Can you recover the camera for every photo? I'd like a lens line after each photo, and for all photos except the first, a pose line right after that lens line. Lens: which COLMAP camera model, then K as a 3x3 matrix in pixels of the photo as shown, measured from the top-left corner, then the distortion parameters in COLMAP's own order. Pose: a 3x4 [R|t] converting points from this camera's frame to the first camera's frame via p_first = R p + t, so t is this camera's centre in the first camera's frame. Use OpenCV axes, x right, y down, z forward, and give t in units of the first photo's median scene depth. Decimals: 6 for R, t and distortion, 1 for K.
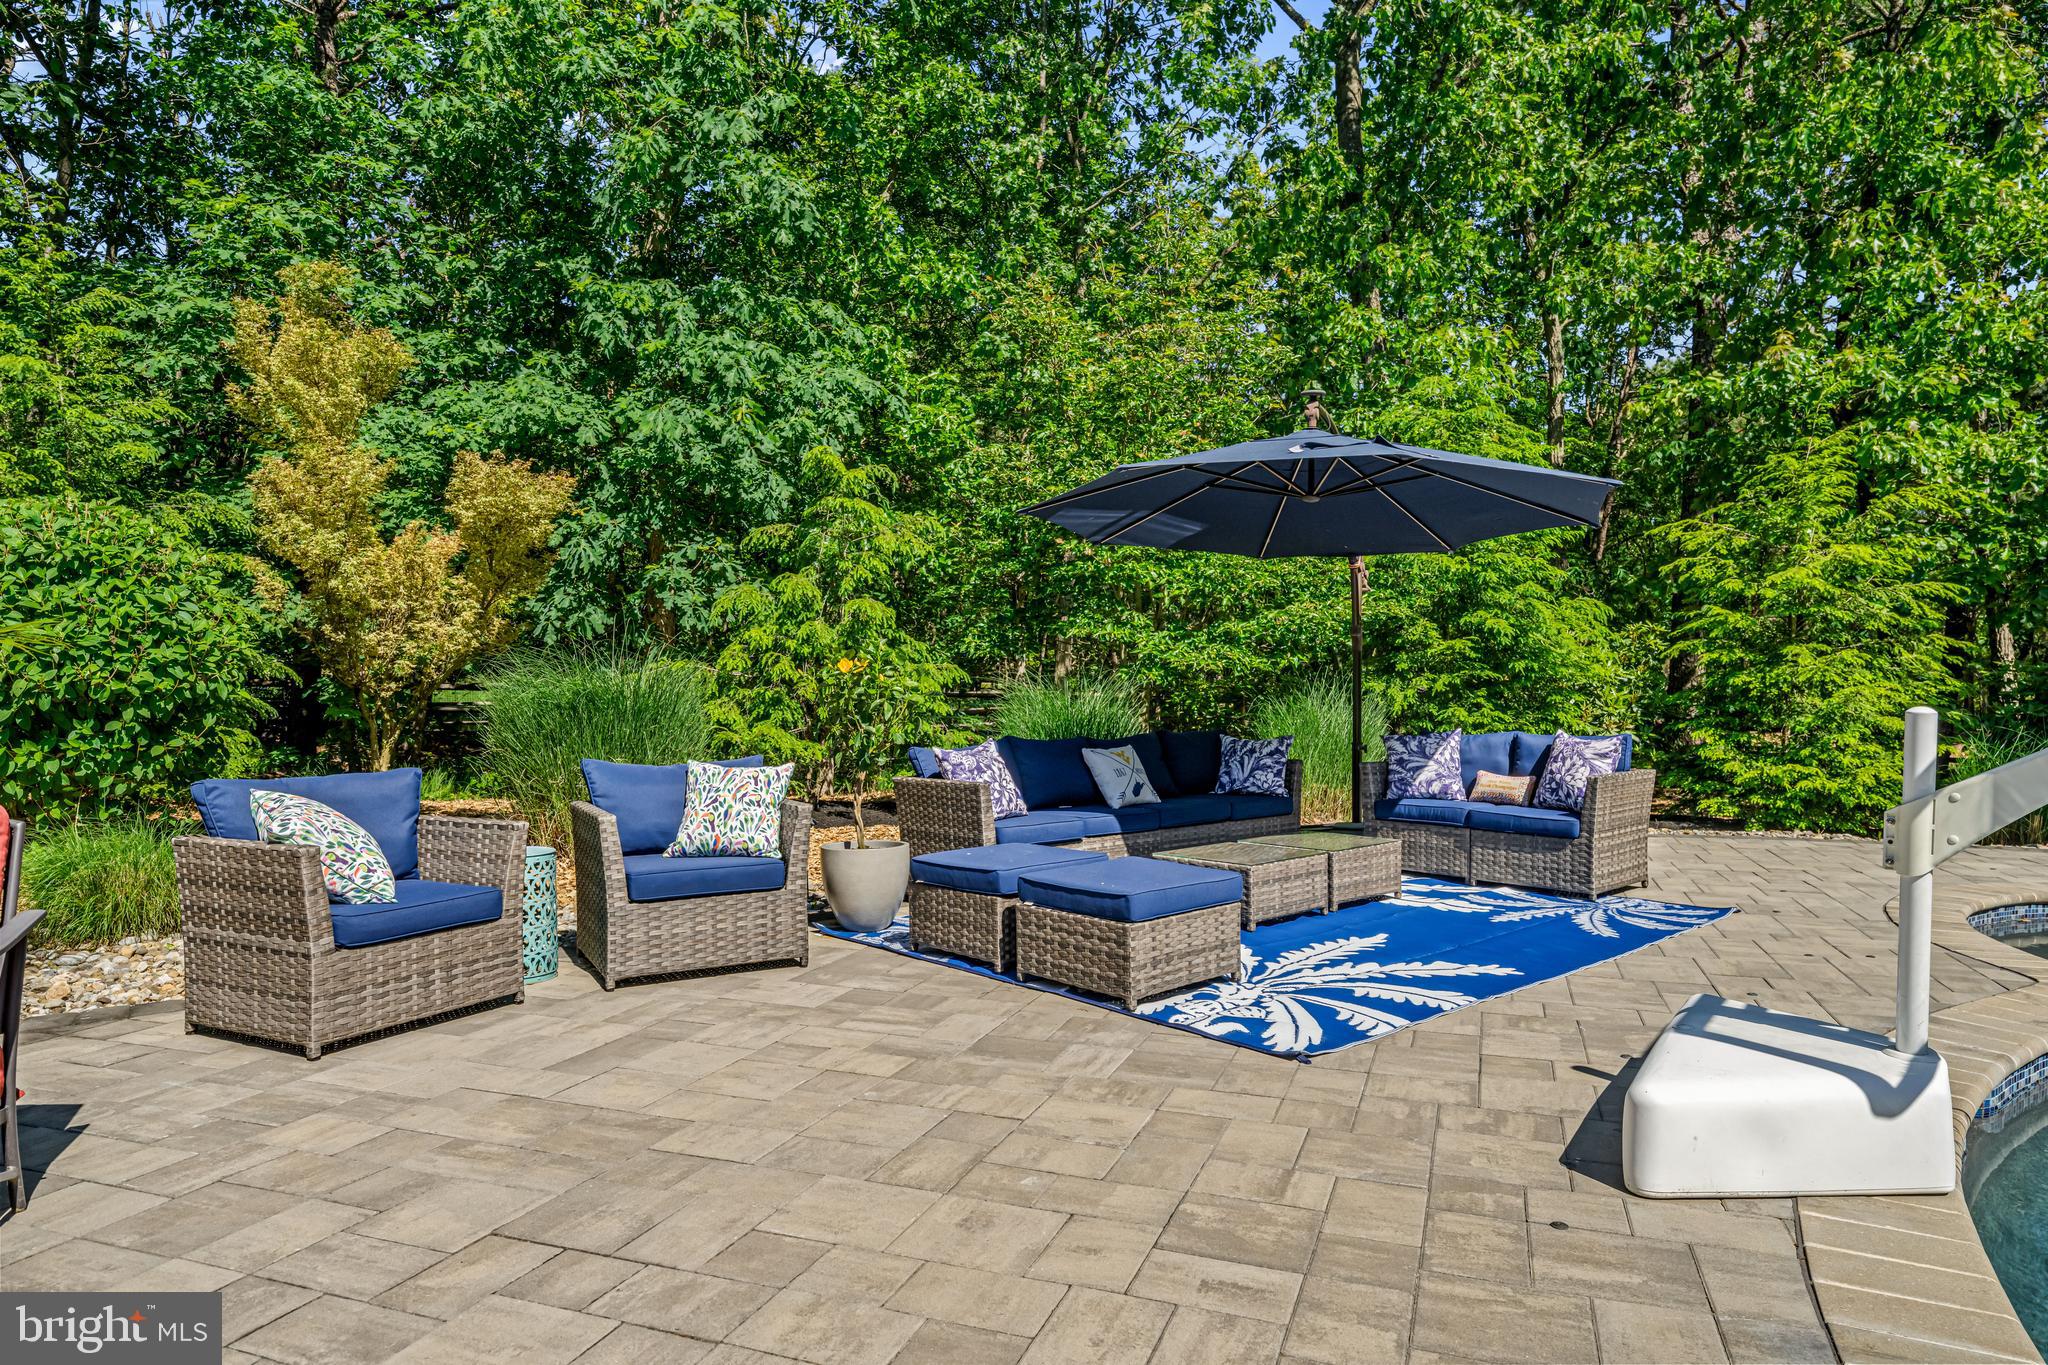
lens RADIAL K [[1209.8, 0, 1045.5], [0, 1209.8, 670.0], [0, 0, 1]] dist [-0.000958, -0.000962]
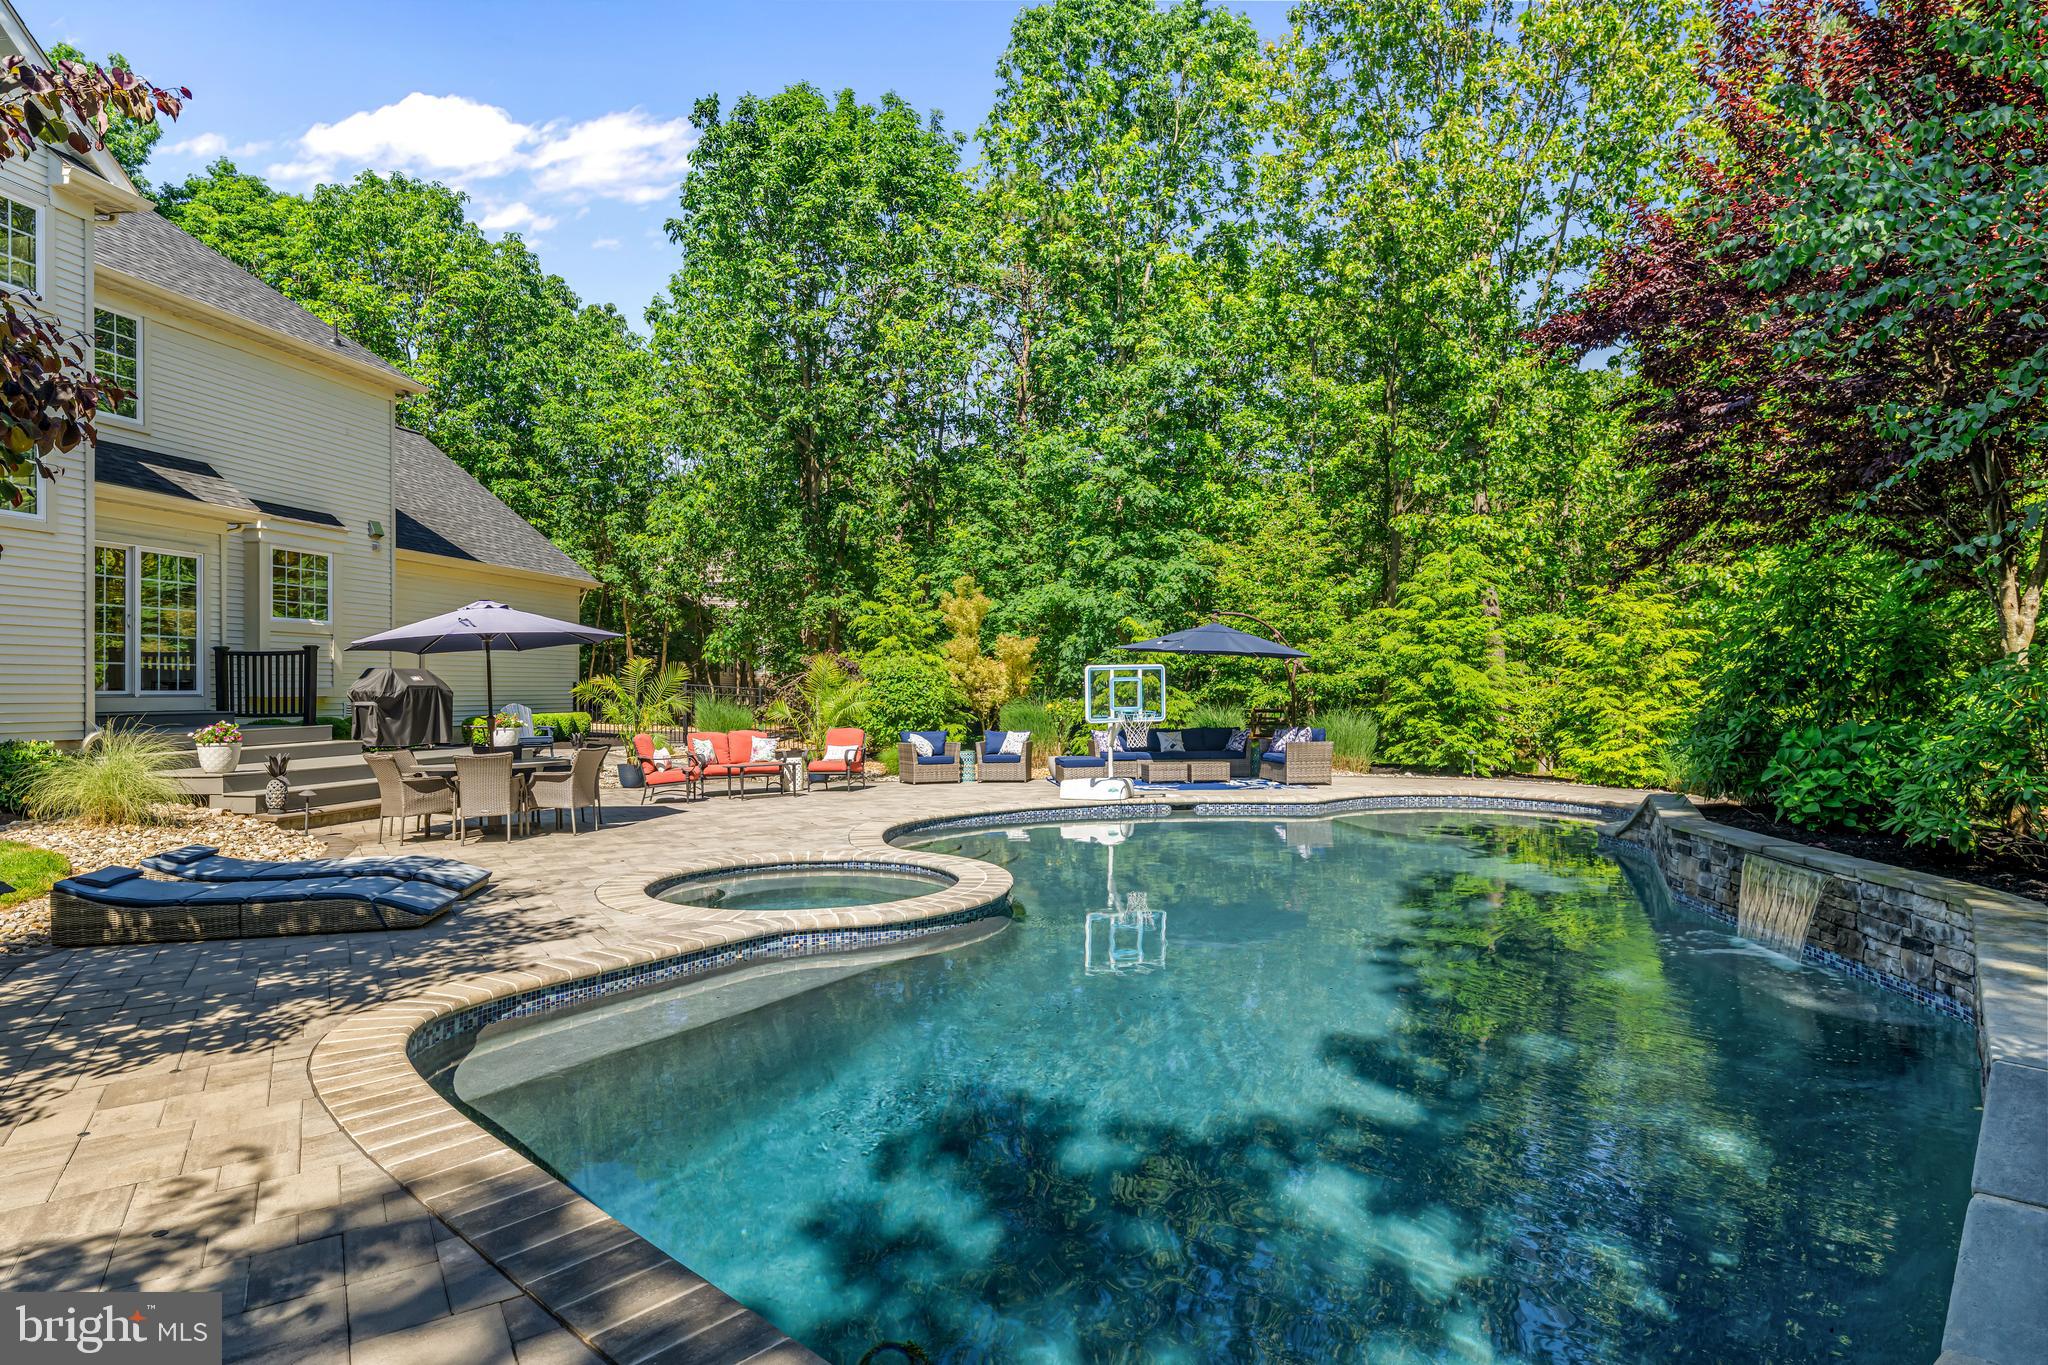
lens RADIAL K [[1112.9, 0, 1024.0], [0, 1112.9, 682.5], [0, 0, 1]] dist [0.002823, -0.000011]
pose [[0.790100, -0.016747, -0.612749, 1.263166], [0.012978, 0.999860, -0.010593, -0.026569], [0.612840, 0.000417, 0.790207, -1.162820]]
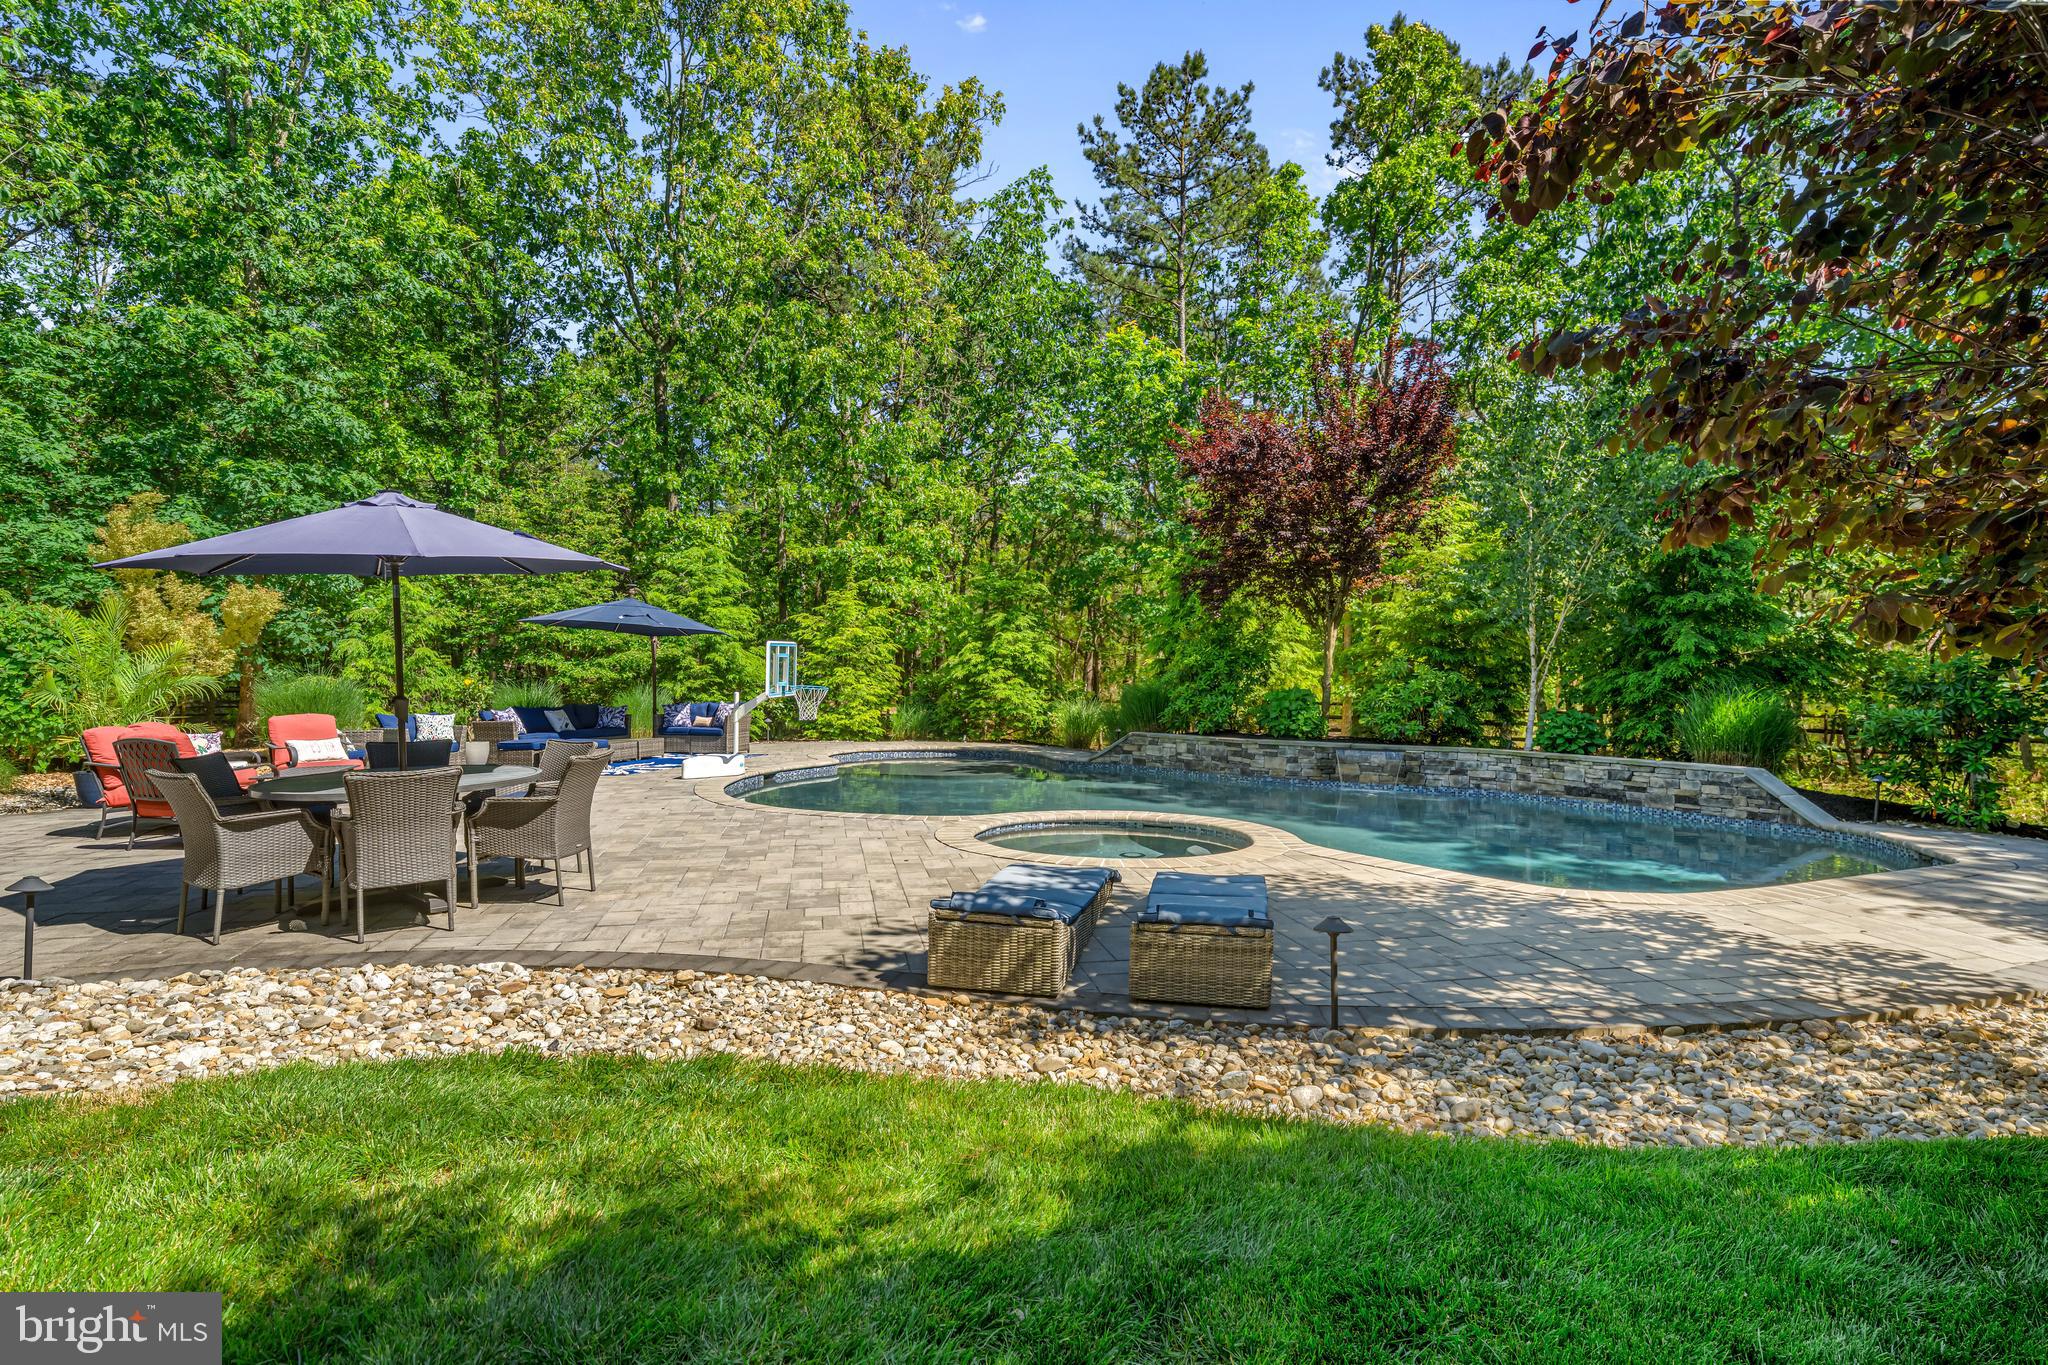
lens RADIAL K [[1044.5, 0, 1026.1], [0, 1044.5, 731.2], [0, 0, 1]] dist [-0.006242, -0.001105]
pose [[0.858815, -0.030479, 0.511378, -0.207148], [-0.002554, 0.997961, 0.063769, -0.035413], [-0.512280, -0.056071, 0.856986, -1.347191]]
